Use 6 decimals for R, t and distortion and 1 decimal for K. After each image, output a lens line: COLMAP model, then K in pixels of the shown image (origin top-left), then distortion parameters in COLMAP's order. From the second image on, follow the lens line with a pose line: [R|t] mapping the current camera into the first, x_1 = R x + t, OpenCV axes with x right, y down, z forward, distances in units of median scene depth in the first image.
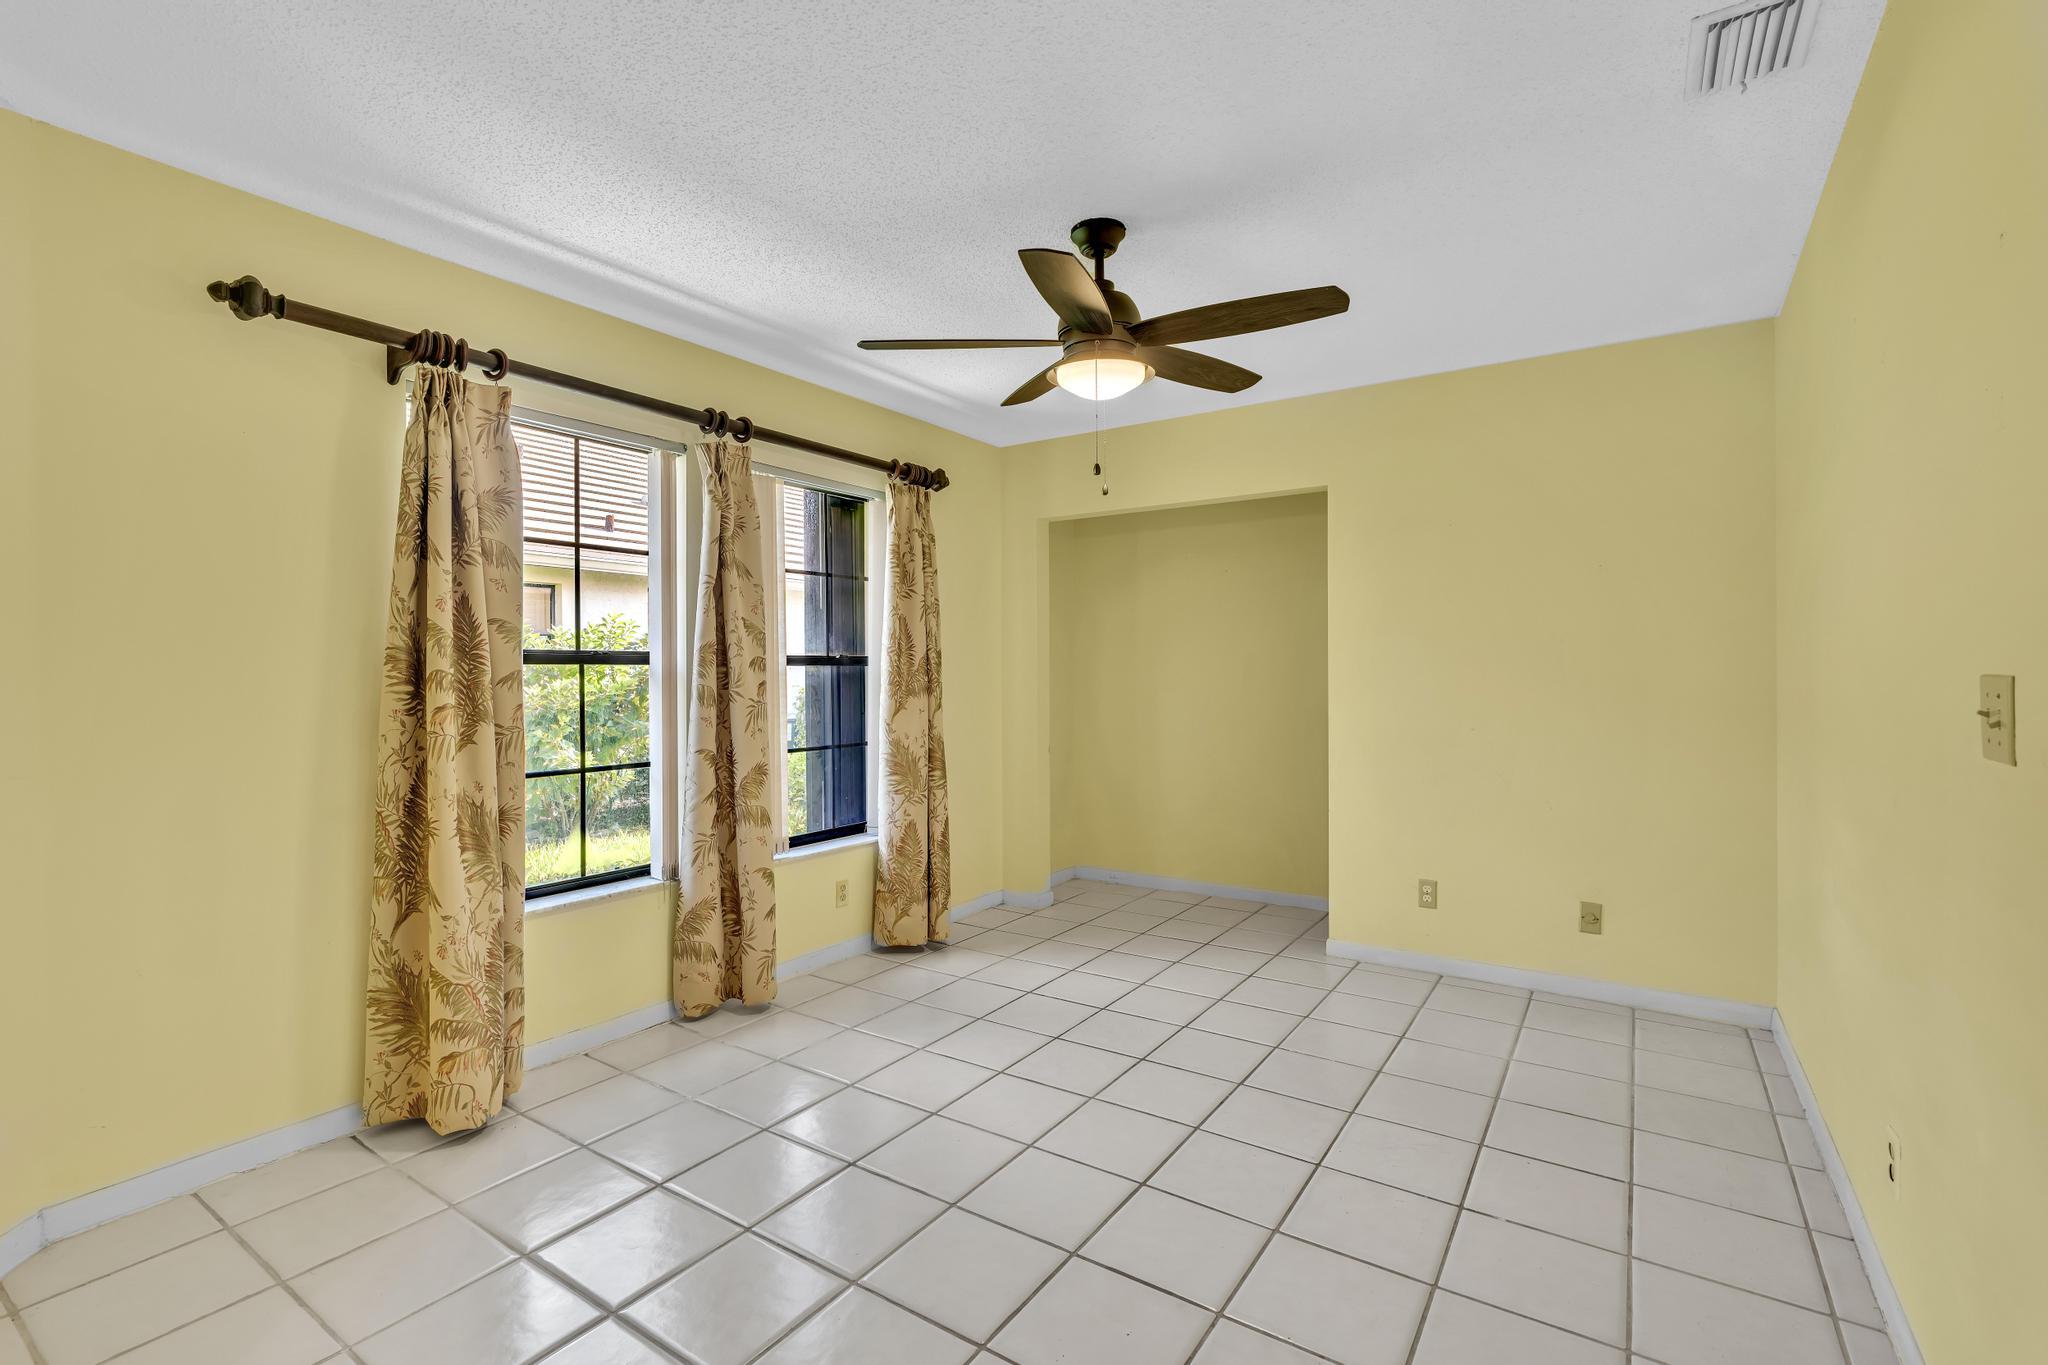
lens RADIAL K [[921.5, 0, 1026.5], [0, 921.5, 686.9], [0, 0, 1]] dist [-0.009294, 0.001435]
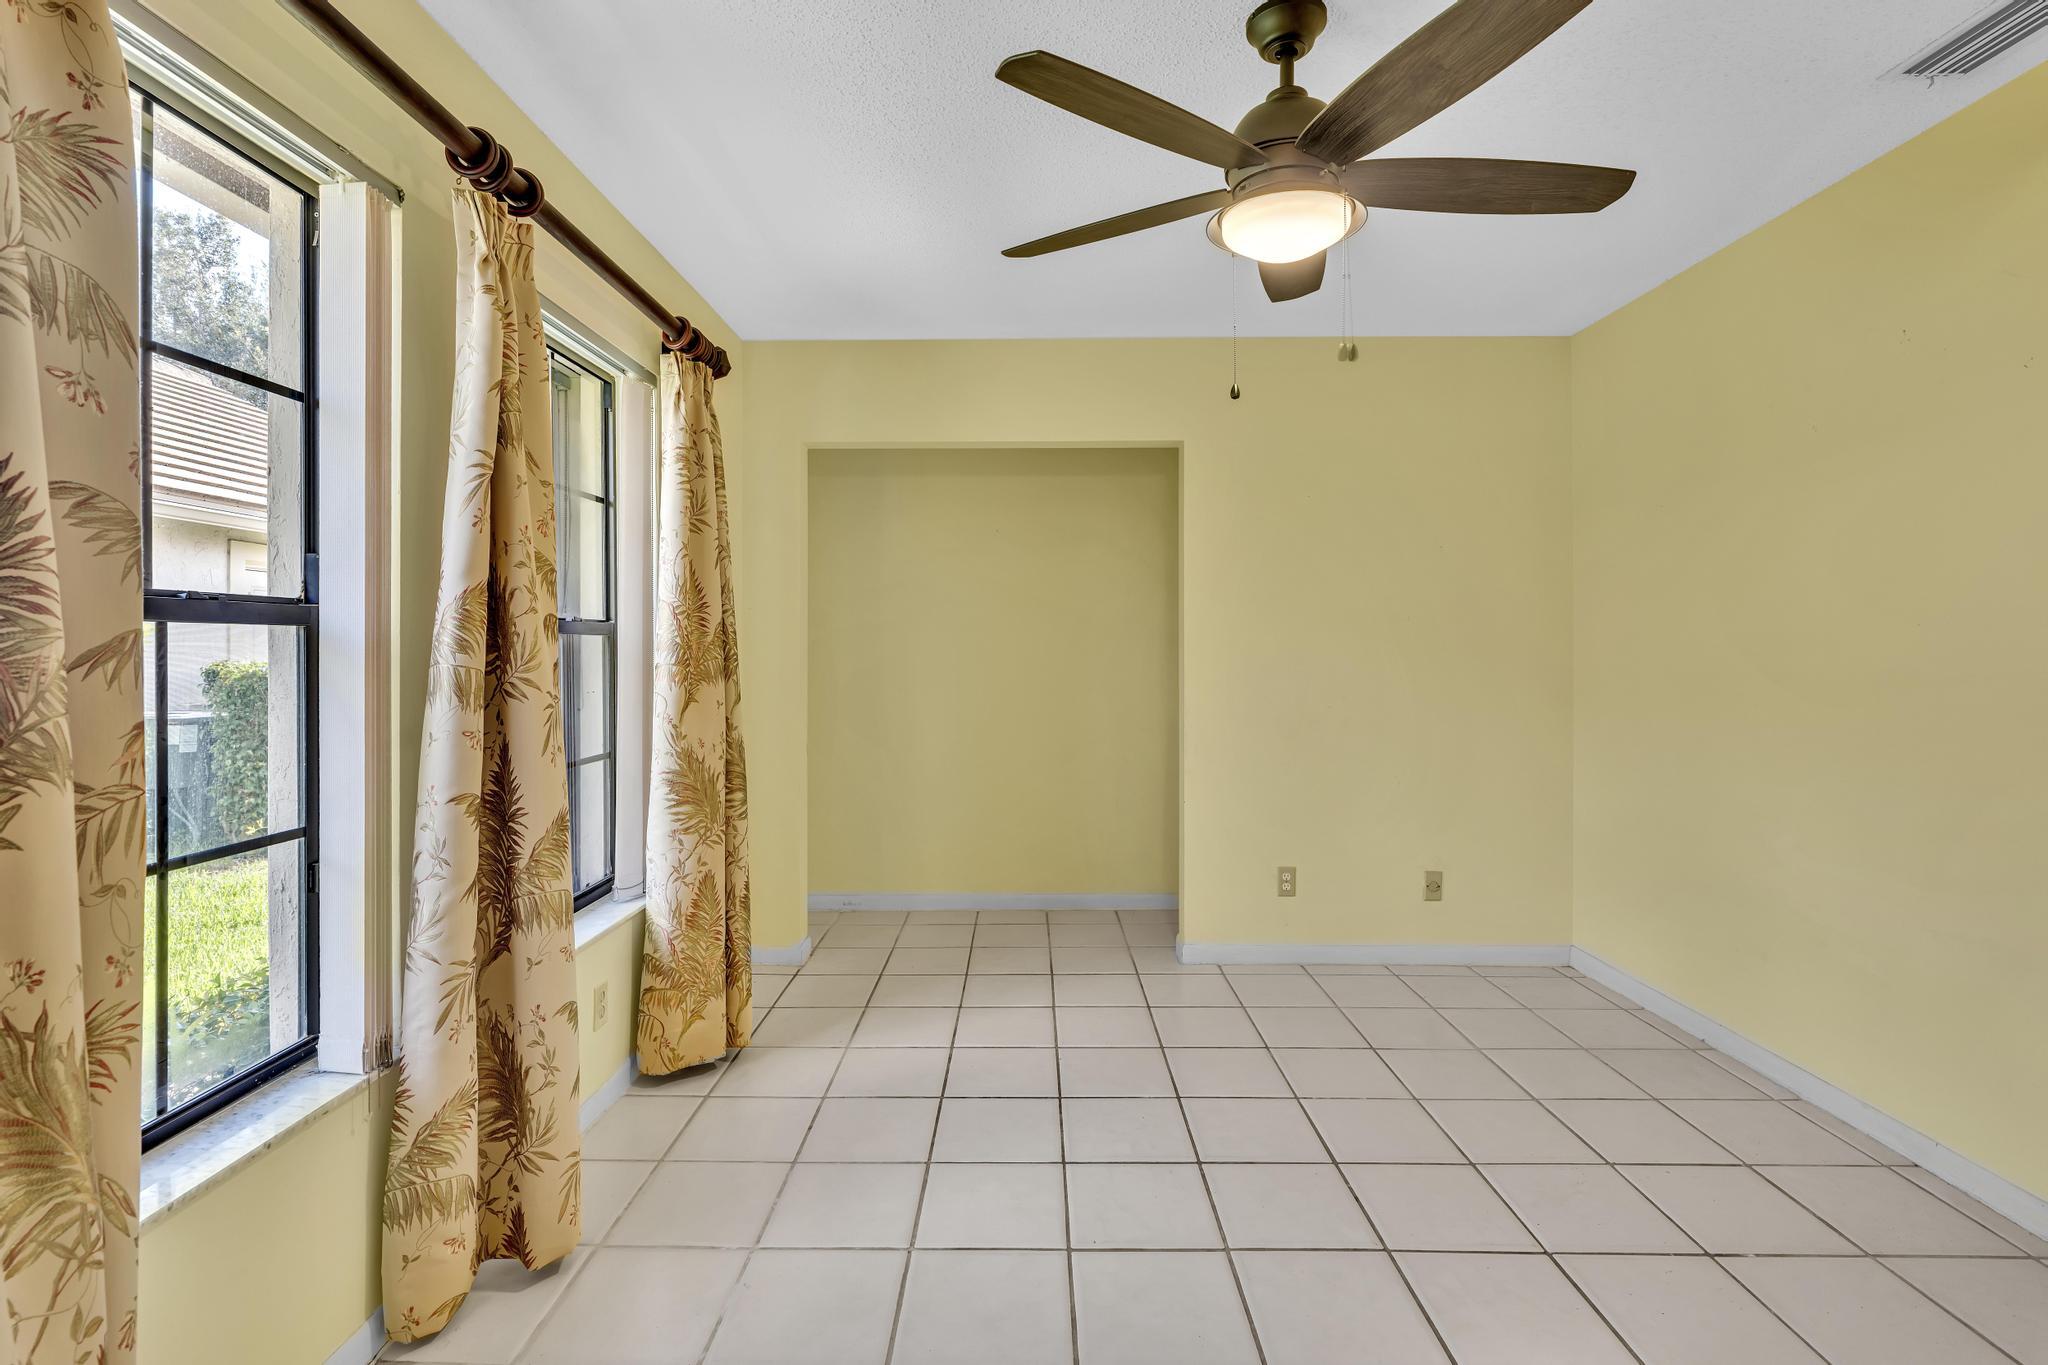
lens RADIAL K [[921.5, 0, 1001.2], [0, 921.5, 650.1], [0, 0, 1]] dist [-0.009294, 0.001435]
pose [[0.836202, 0.003540, 0.548410, -0.332331], [0.004859, 0.999892, -0.013863, -0.002431], [-0.548399, 0.014257, 0.836095, 0.361875]]
